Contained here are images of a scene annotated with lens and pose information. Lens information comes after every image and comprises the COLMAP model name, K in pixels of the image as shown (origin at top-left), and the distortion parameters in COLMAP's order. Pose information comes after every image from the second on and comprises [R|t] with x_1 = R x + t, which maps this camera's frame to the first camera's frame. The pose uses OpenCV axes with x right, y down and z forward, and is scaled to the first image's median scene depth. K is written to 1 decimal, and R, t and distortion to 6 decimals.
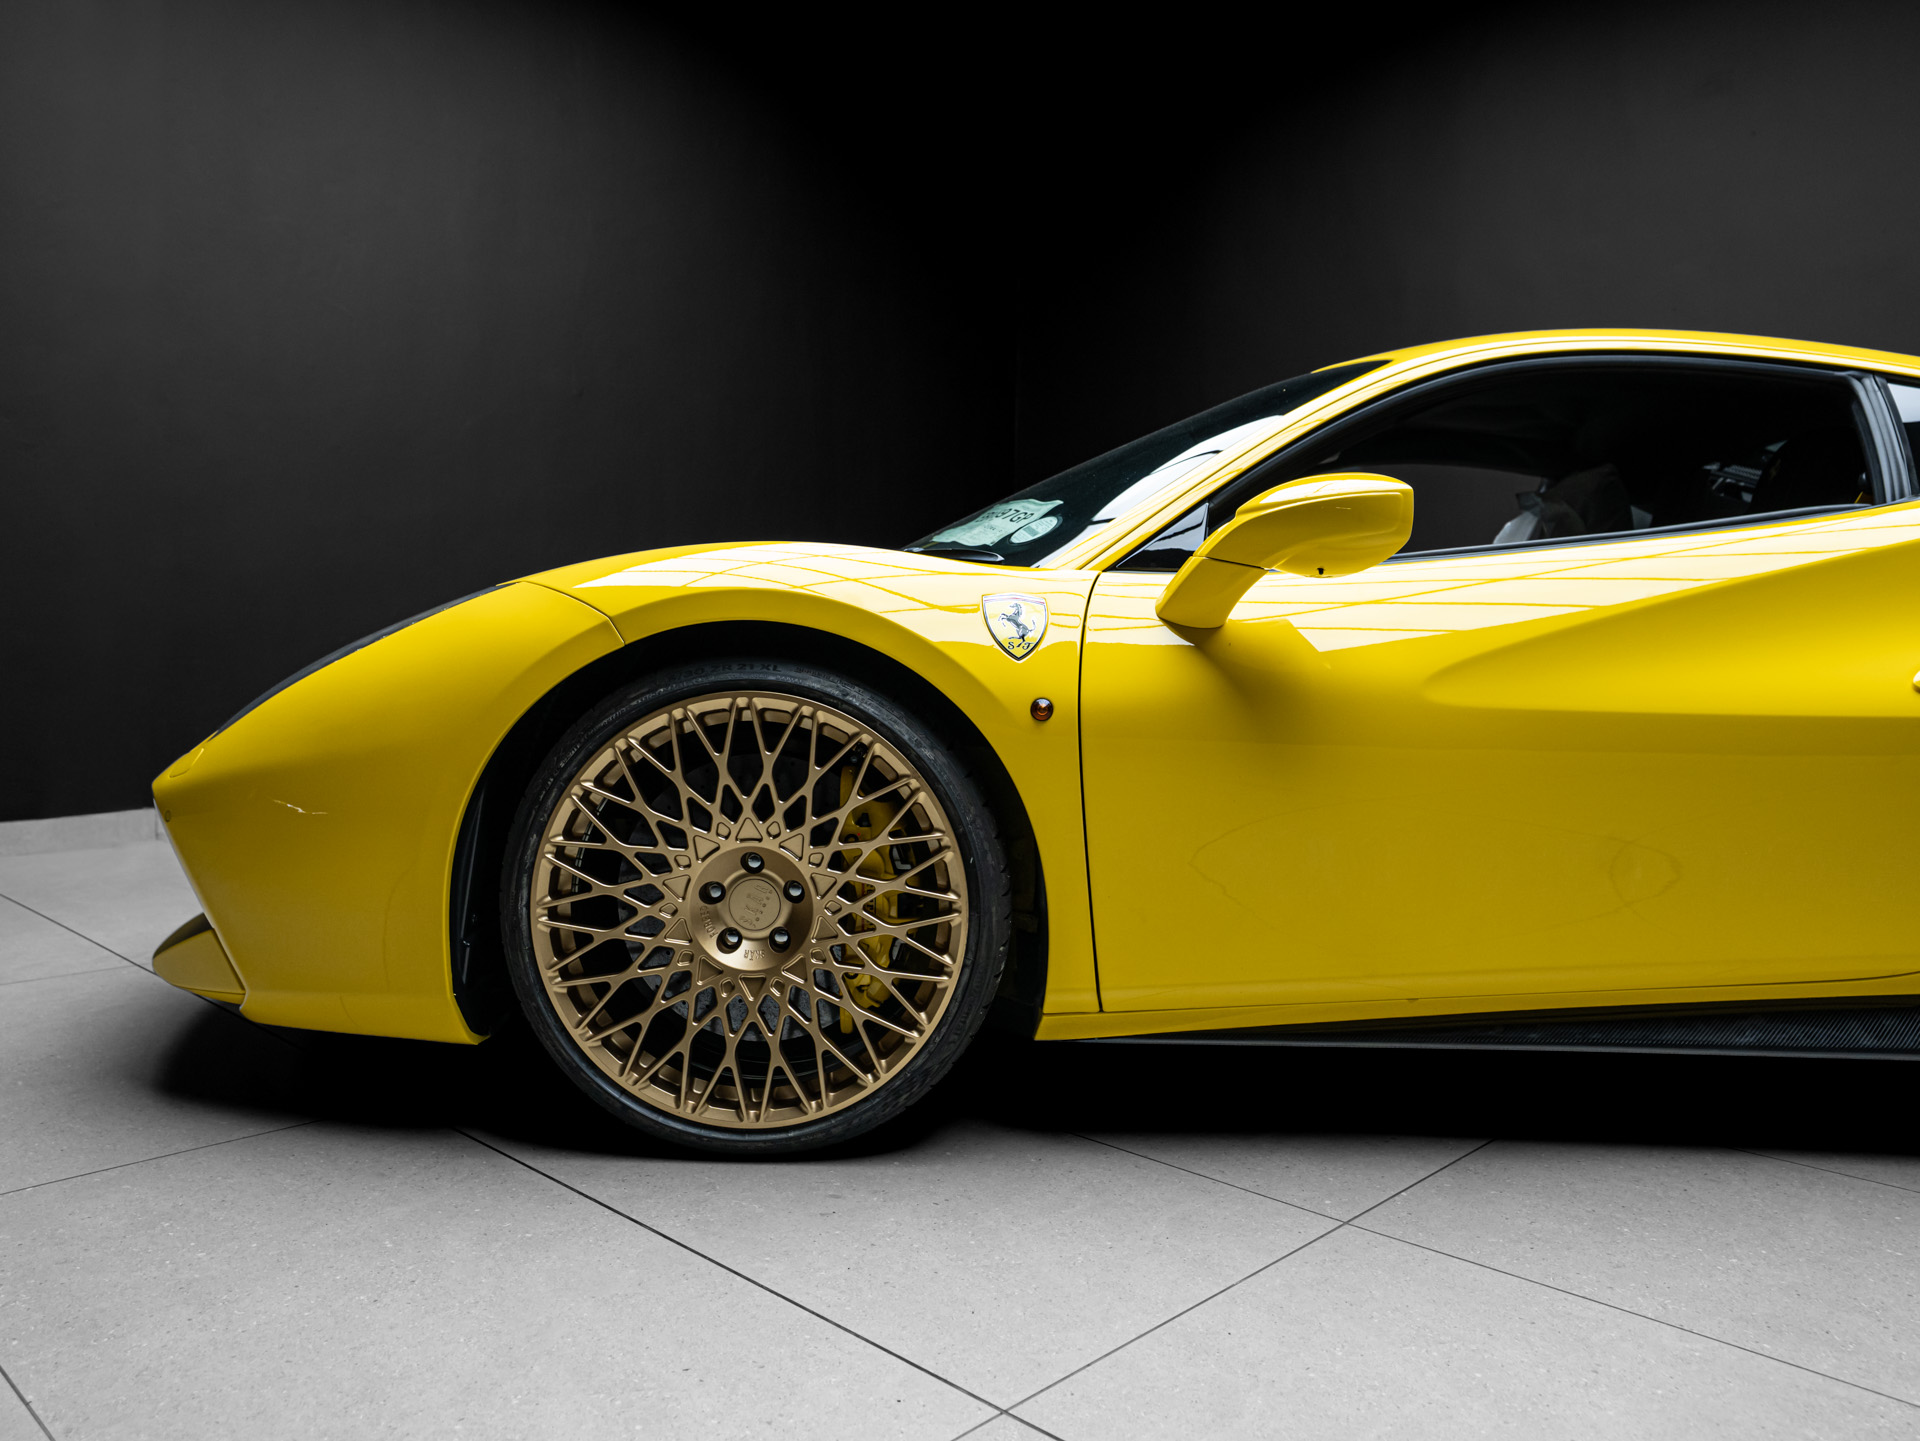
lens RADIAL K [[1438.0, 0, 960.0], [0, 1438.0, 720.5], [0, 0, 1]] dist [-0.023107, 0.056687]
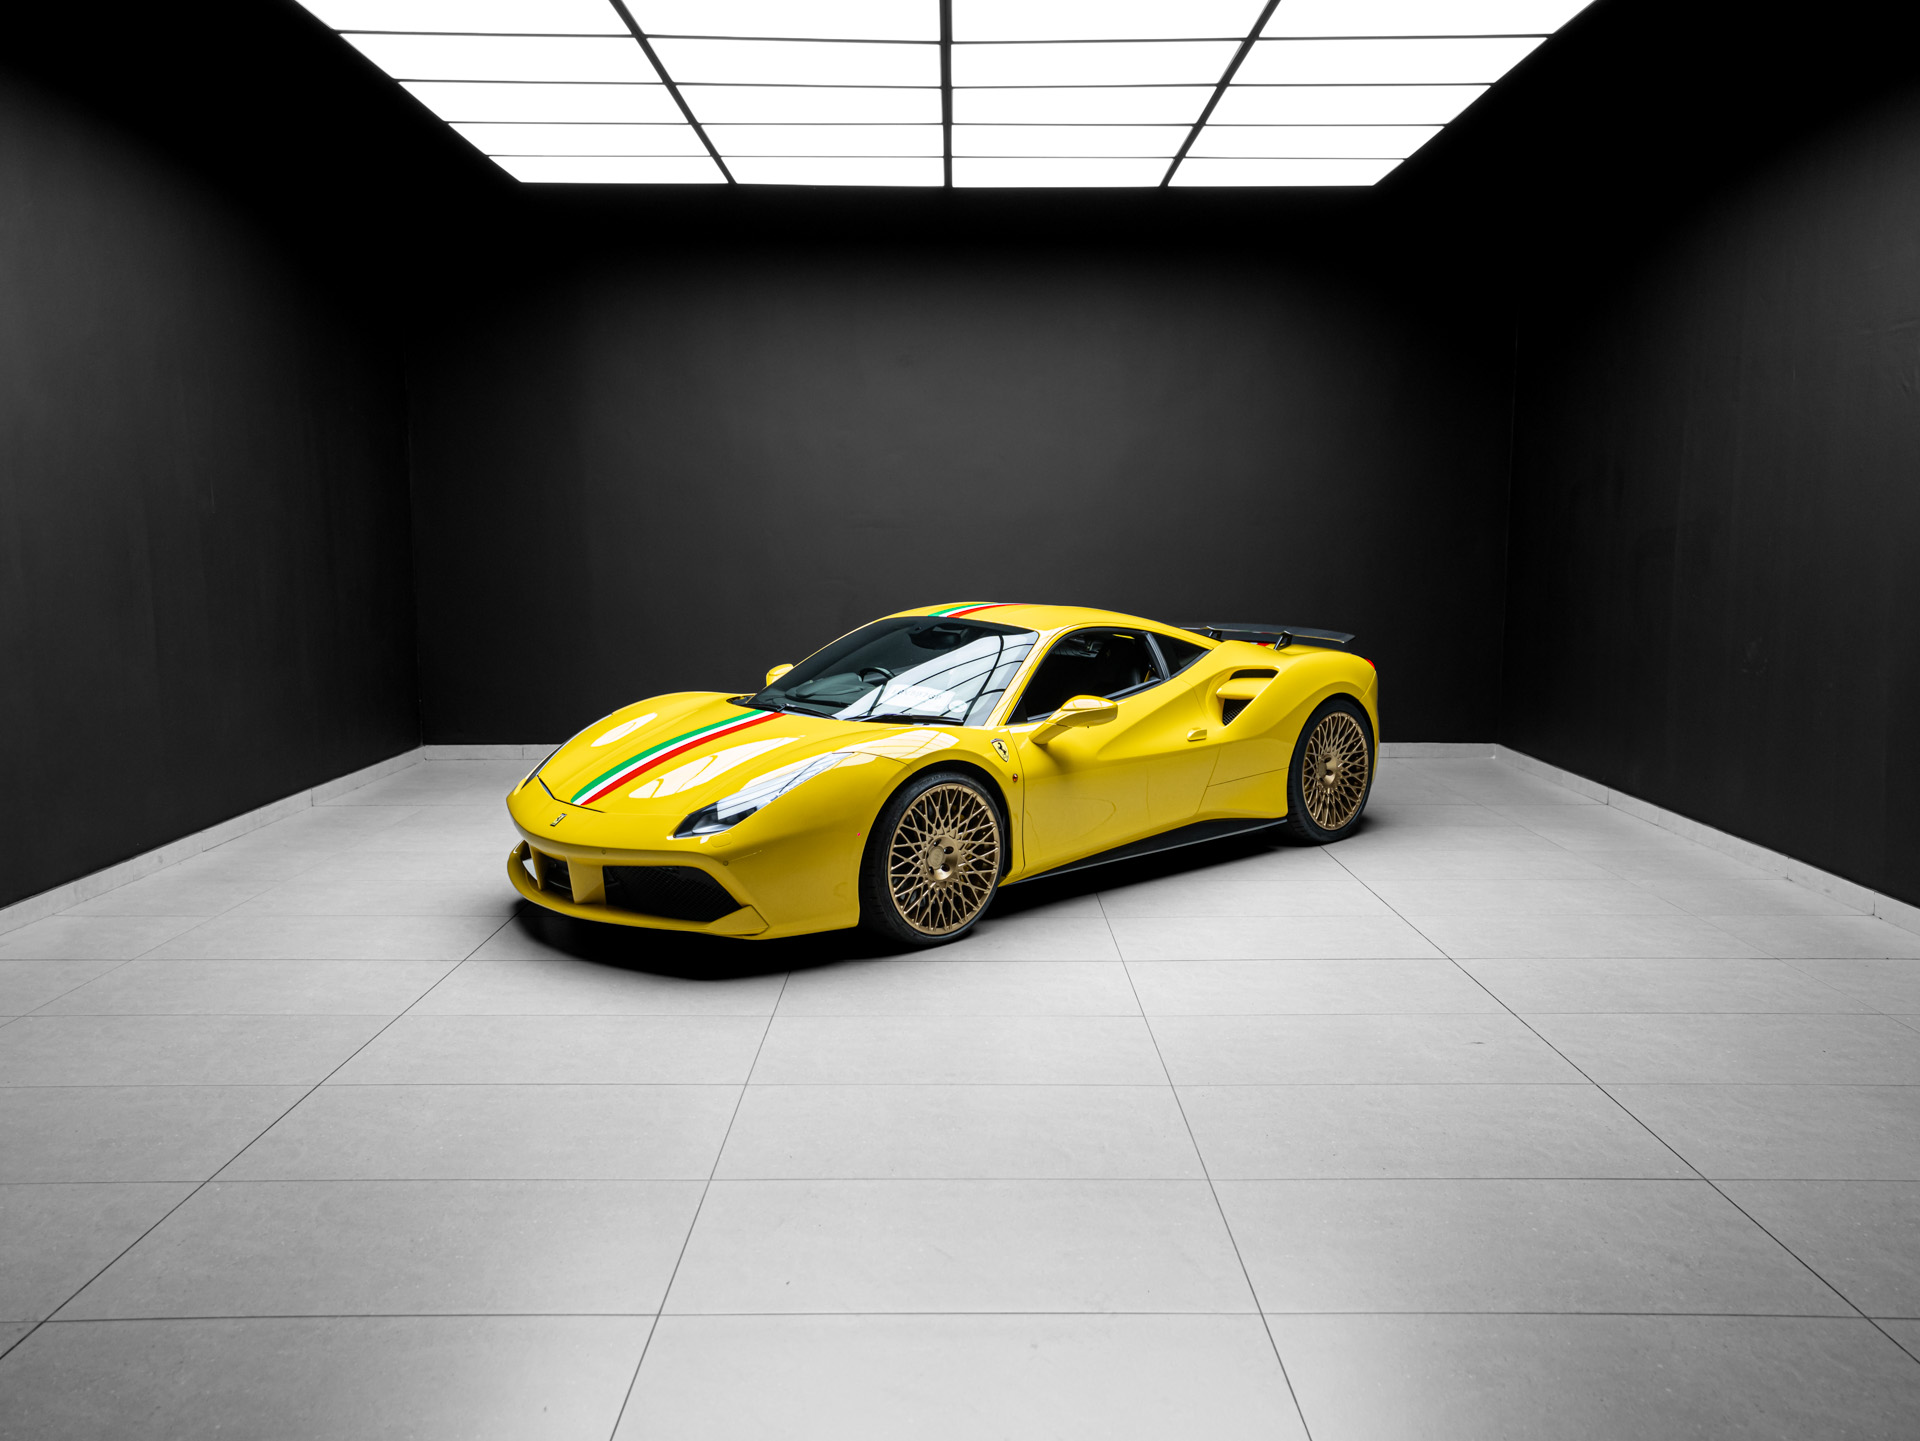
lens RADIAL K [[1438.0, 0, 960.0], [0, 1438.0, 720.5], [0, 0, 1]] dist [-0.023107, 0.056687]
pose [[0.713413, -0.099196, 0.693687, -2.100562], [0.048026, 0.994524, 0.092824, -0.411311], [-0.699096, -0.032907, 0.714270, -1.078360]]
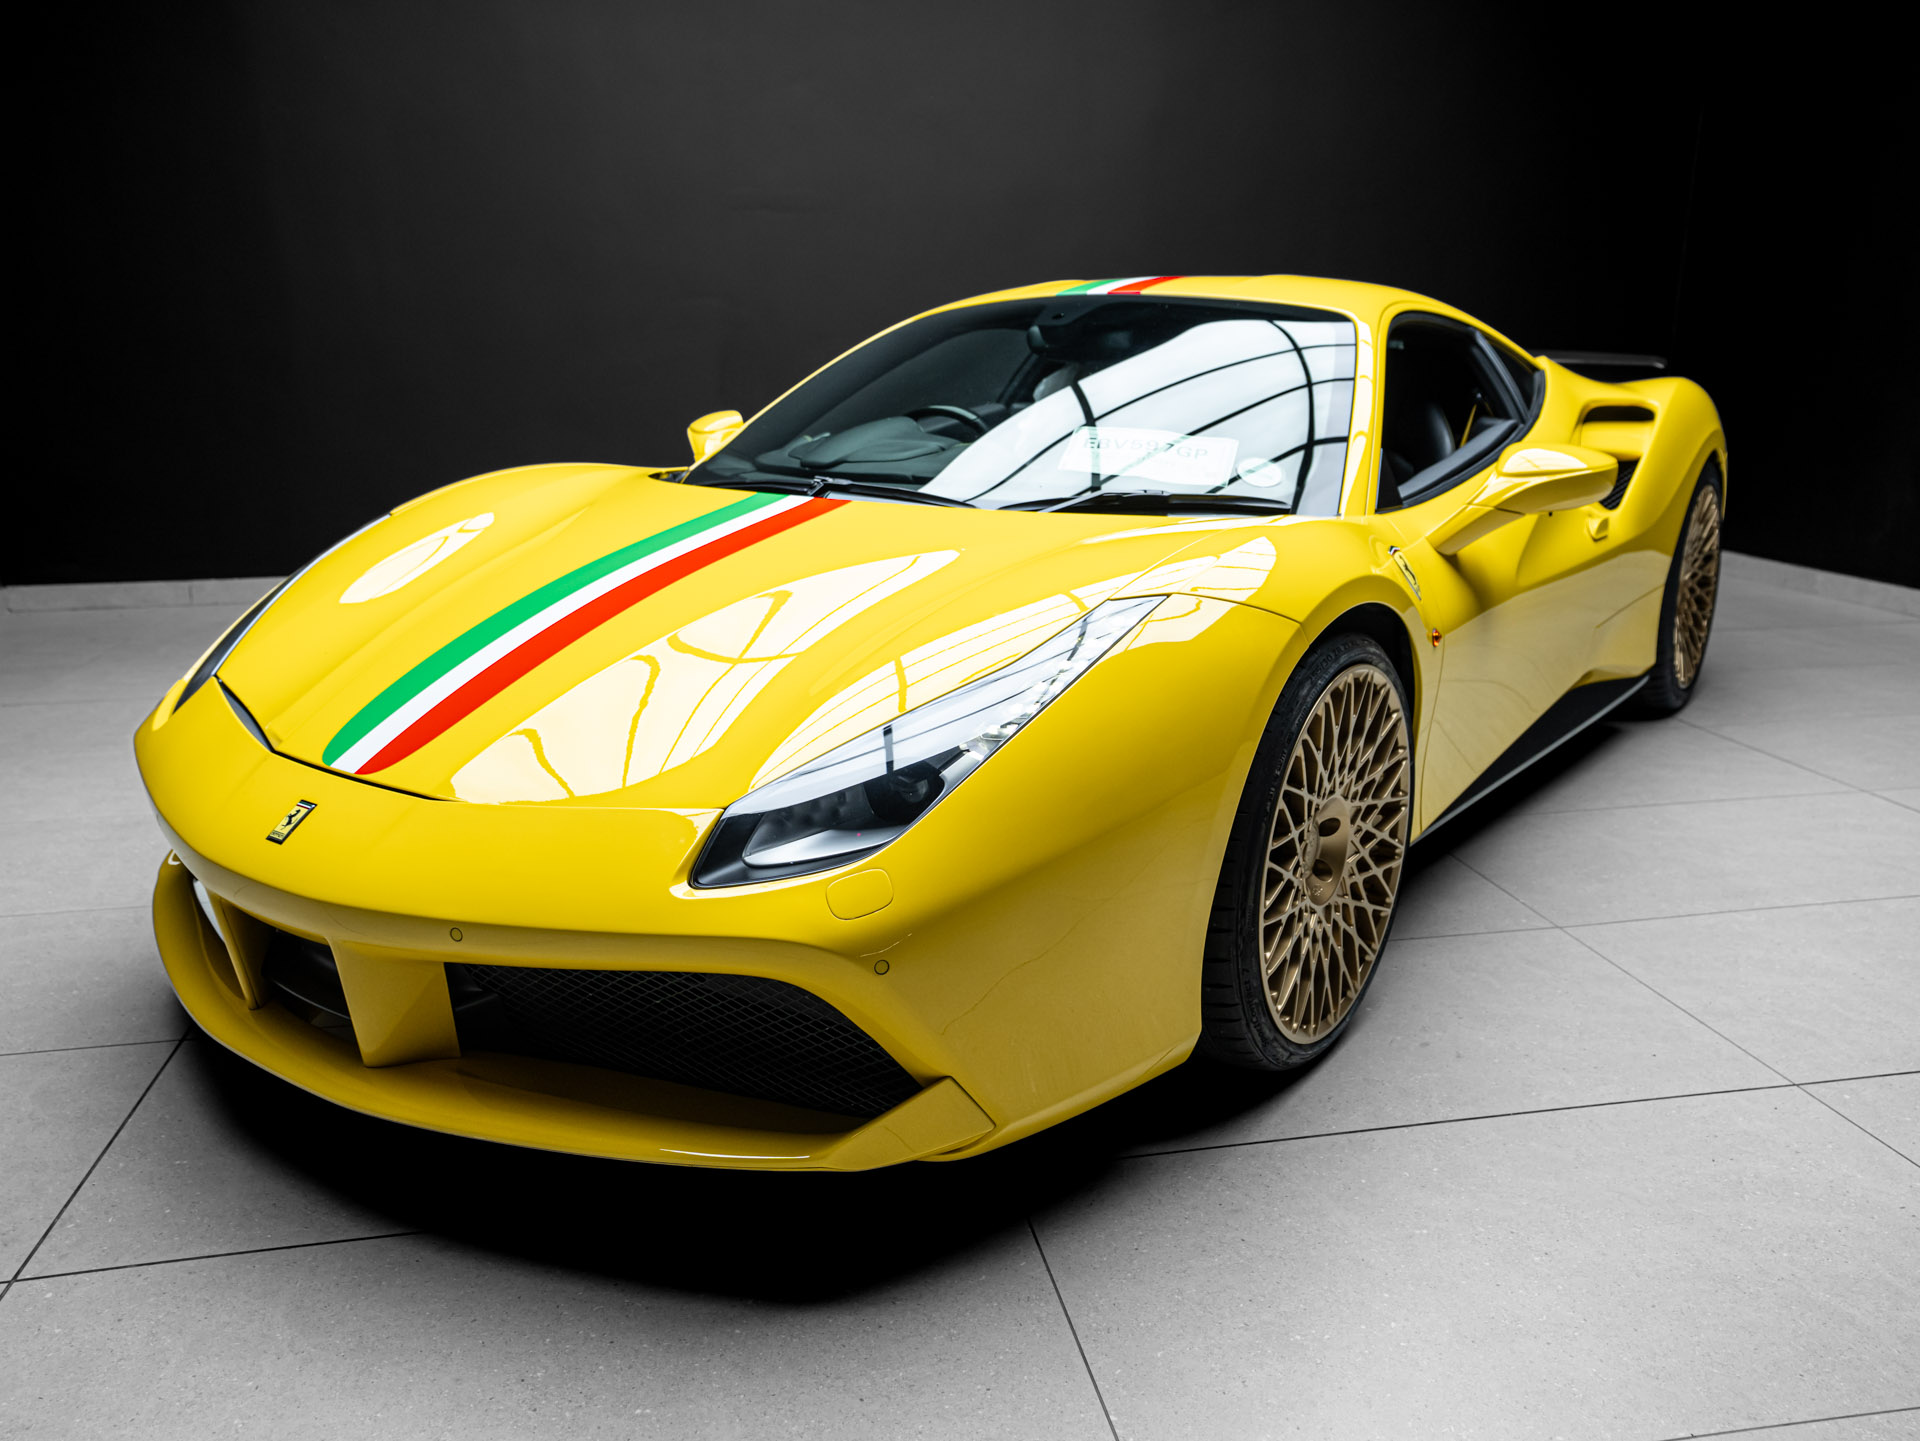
lens RADIAL K [[1438.0, 0, 960.0], [0, 1438.0, 720.5], [0, 0, 1]] dist [-0.023107, 0.056687]
pose [[0.570077, -0.222824, 0.790798, -1.199331], [0.055032, 0.970715, 0.233847, -0.255340], [-0.819746, -0.089792, 0.565644, 0.606800]]
